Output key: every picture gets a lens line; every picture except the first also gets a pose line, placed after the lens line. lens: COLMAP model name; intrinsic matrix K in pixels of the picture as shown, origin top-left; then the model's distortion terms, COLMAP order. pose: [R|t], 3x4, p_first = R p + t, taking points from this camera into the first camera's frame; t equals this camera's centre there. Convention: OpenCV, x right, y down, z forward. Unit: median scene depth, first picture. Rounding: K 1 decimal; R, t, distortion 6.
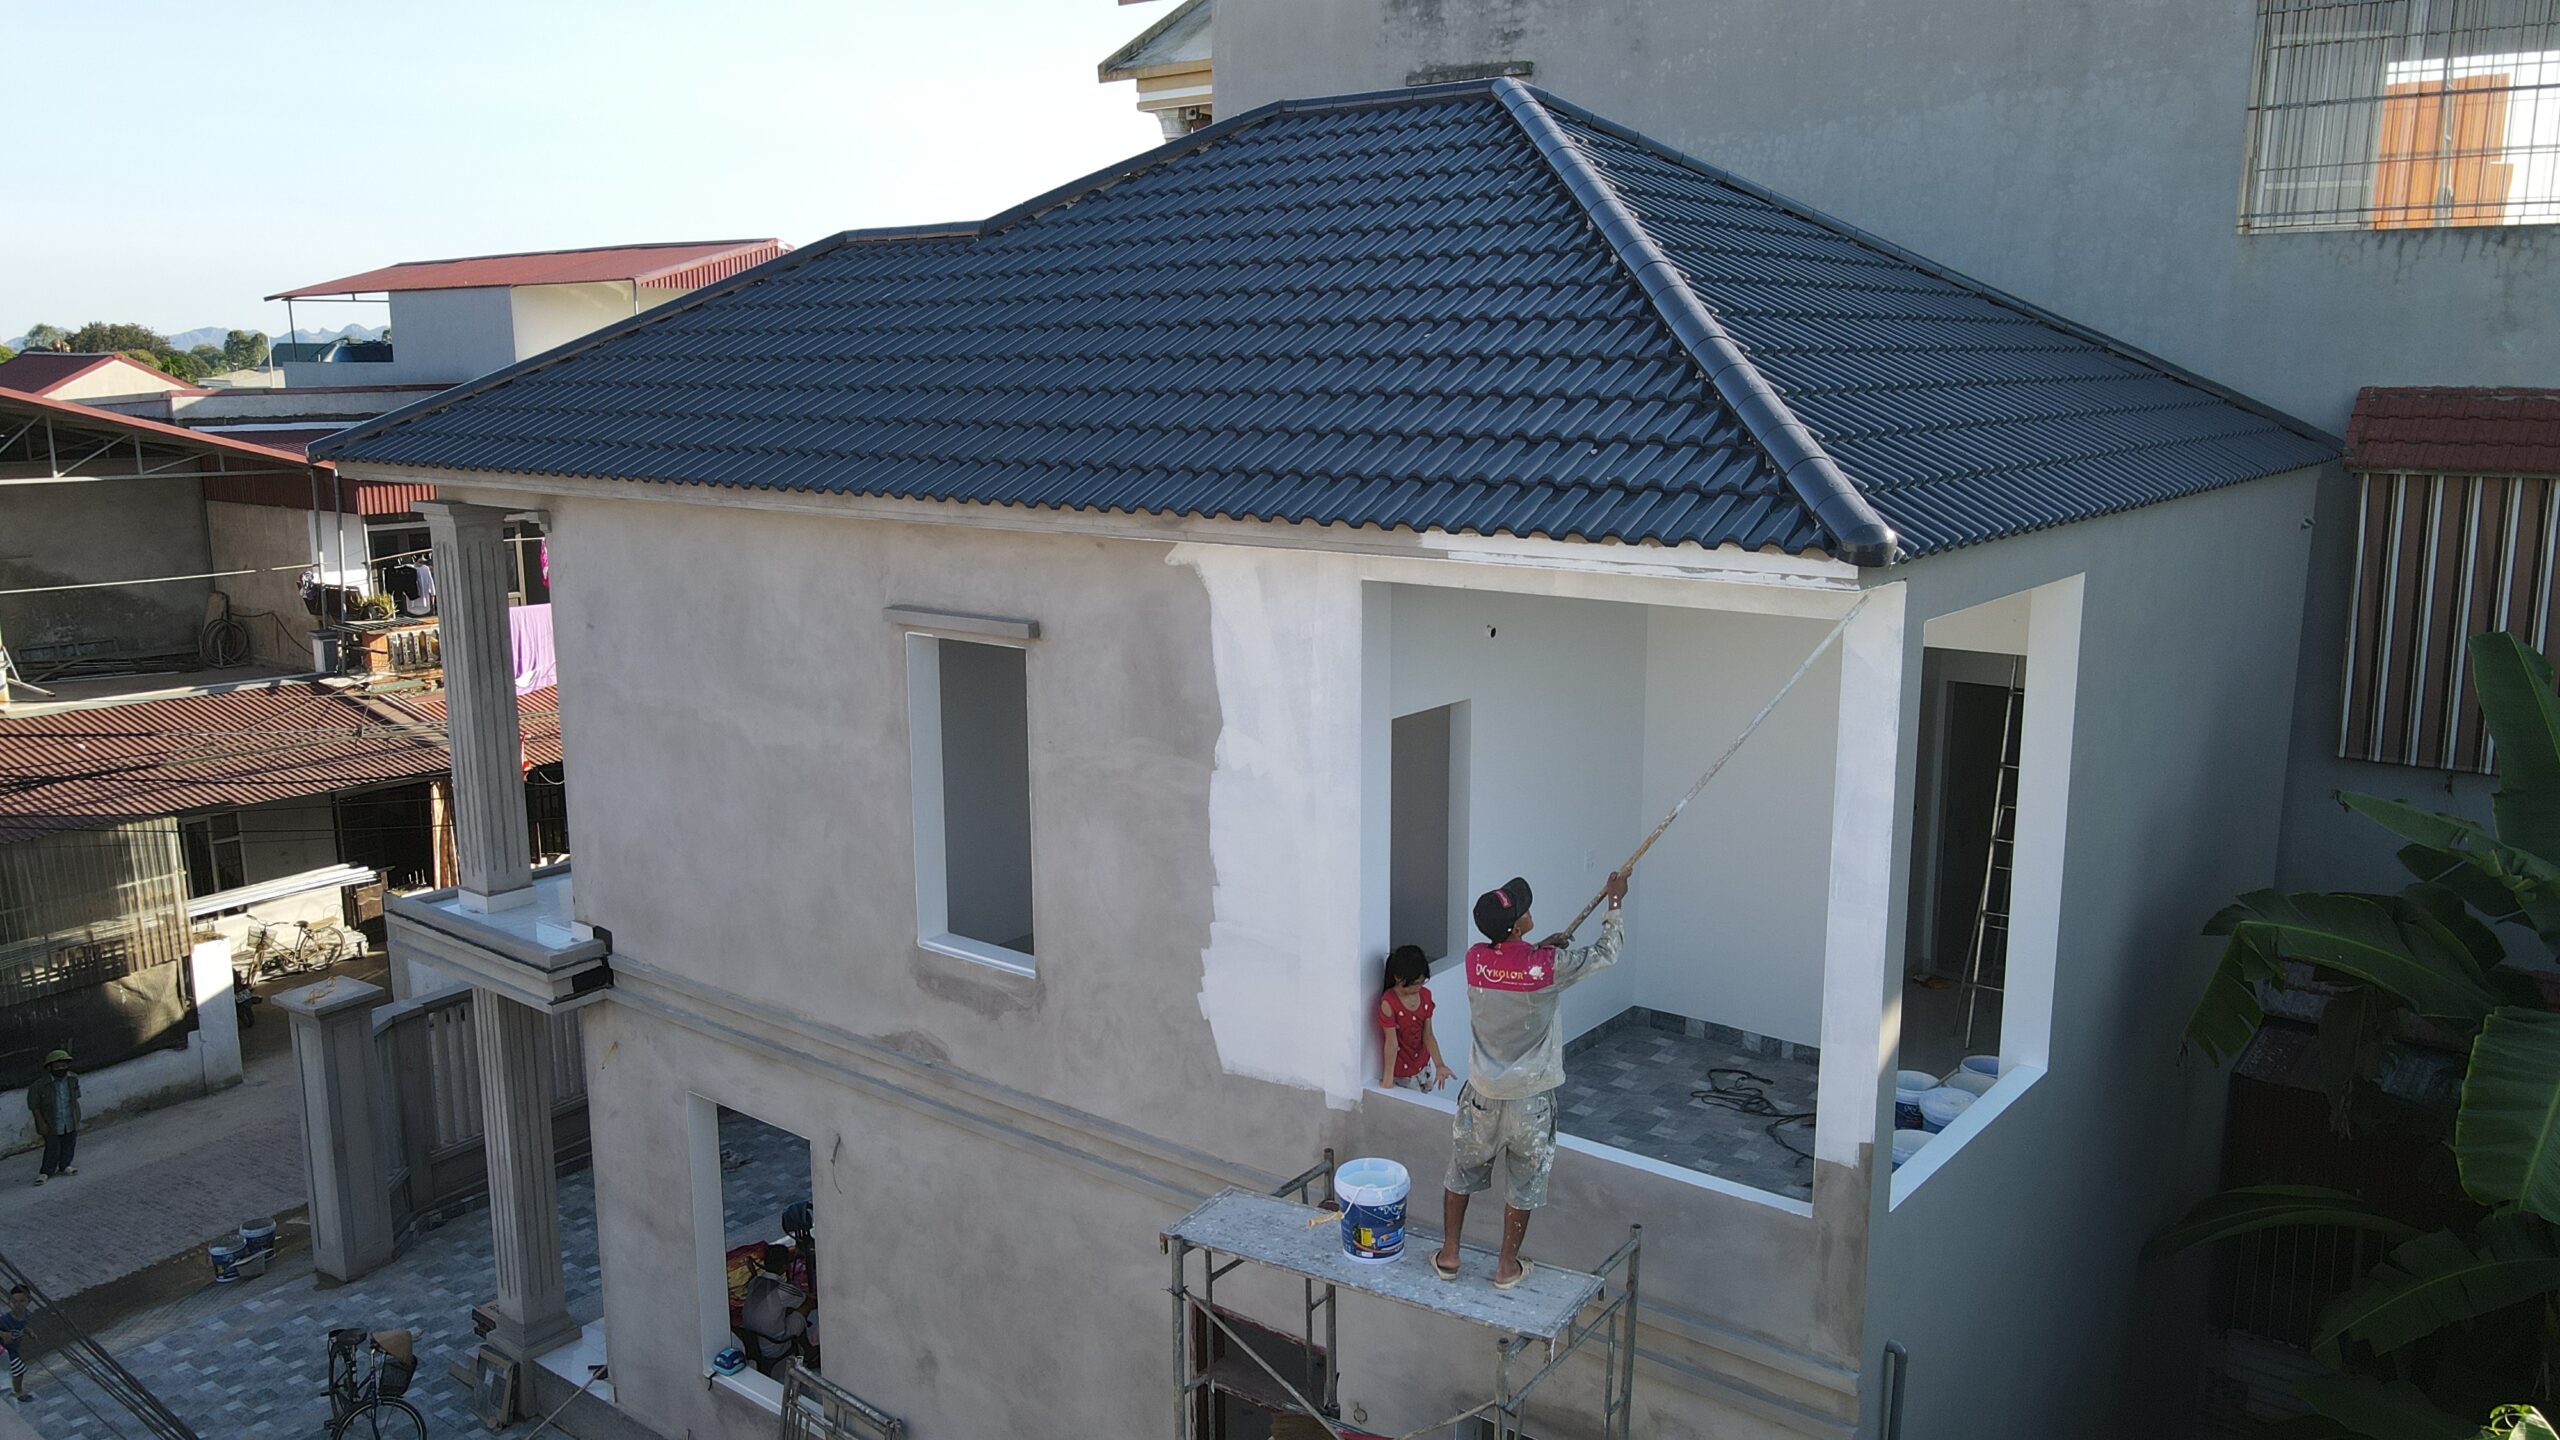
lens RADIAL K [[1893.5, 0, 1270.6], [0, 1893.5, 715.0], [0, 0, 1]] dist [0.008878, 0.017985]
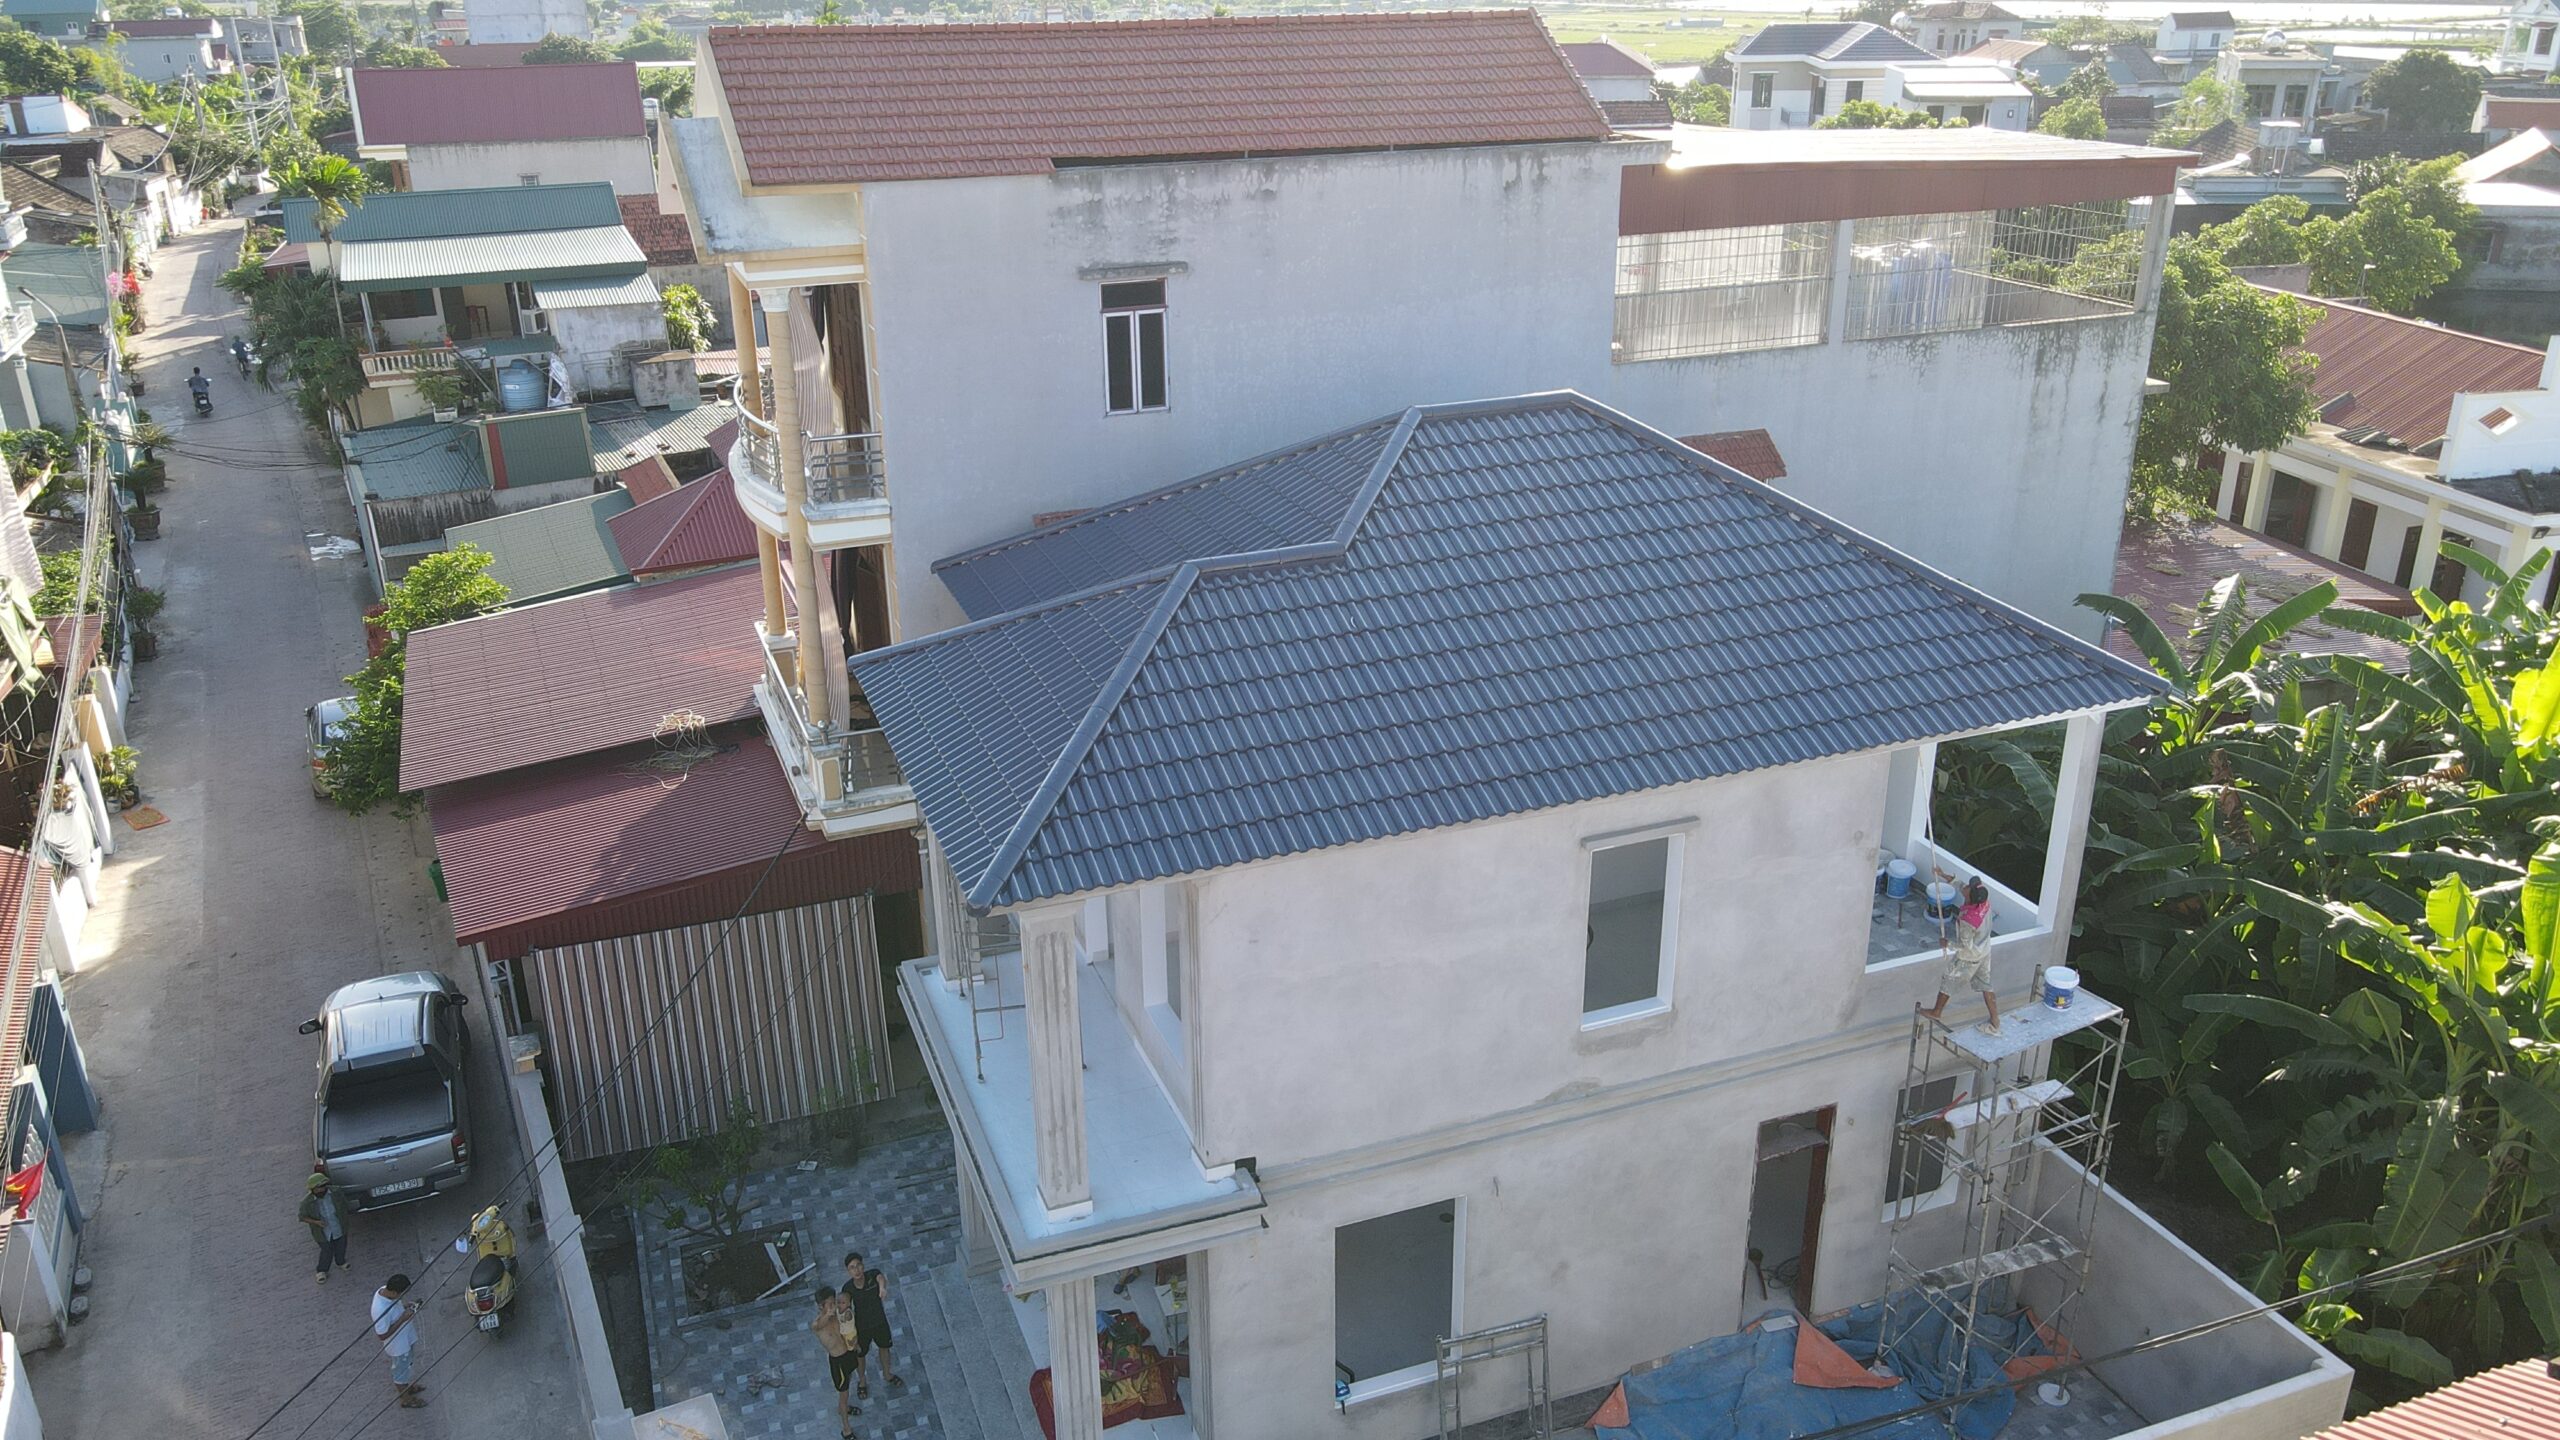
lens RADIAL K [[1893.5, 0, 1270.1], [0, 1893.5, 718.3], [0, 0, 1]] dist [0.008878, 0.017985]
pose [[0.508750, -0.328795, 0.795655, -1.238271], [0.172447, 0.944387, 0.279993, -0.508928], [-0.843466, -0.005238, 0.537156, 0.307165]]
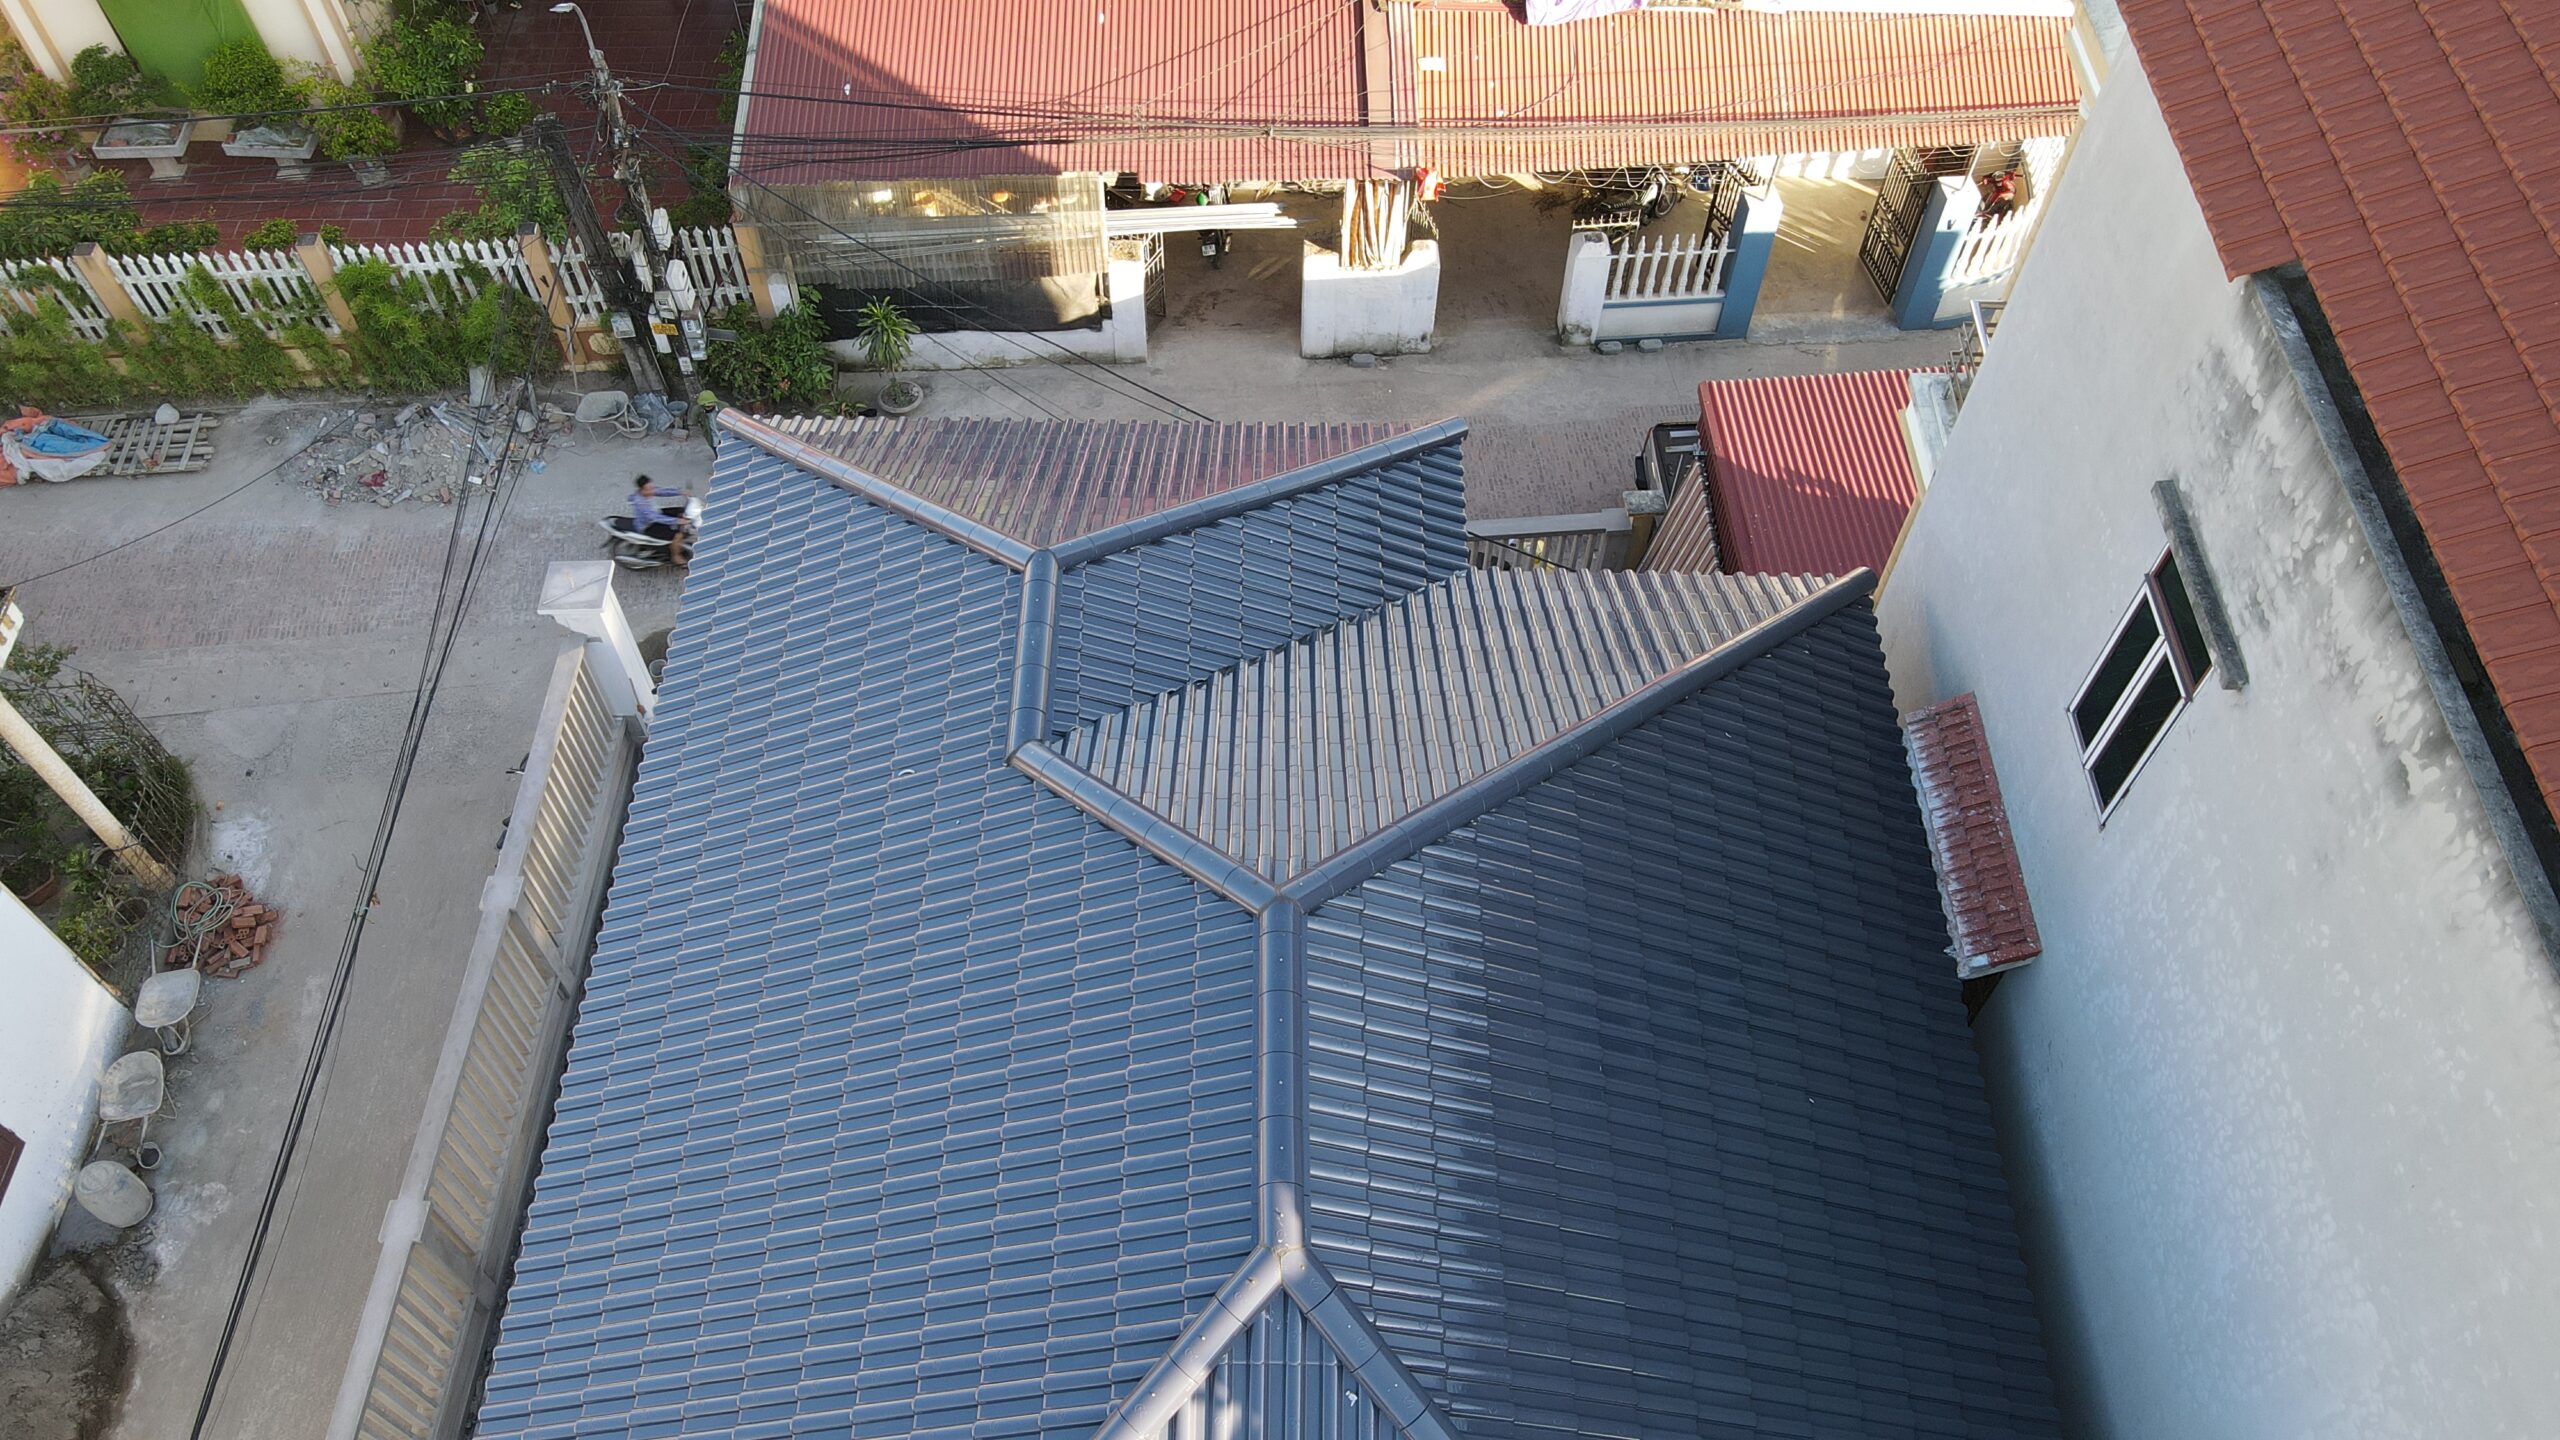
lens RADIAL K [[1893.5, 0, 1264.2], [0, 1893.5, 723.6], [0, 0, 1]] dist [0.008878, 0.017985]
pose [[0.613687, 0.649857, -0.448412, 0.272772], [-0.156286, 0.656680, 0.737798, -0.869151], [0.773927, -0.382697, 0.504560, 0.642048]]
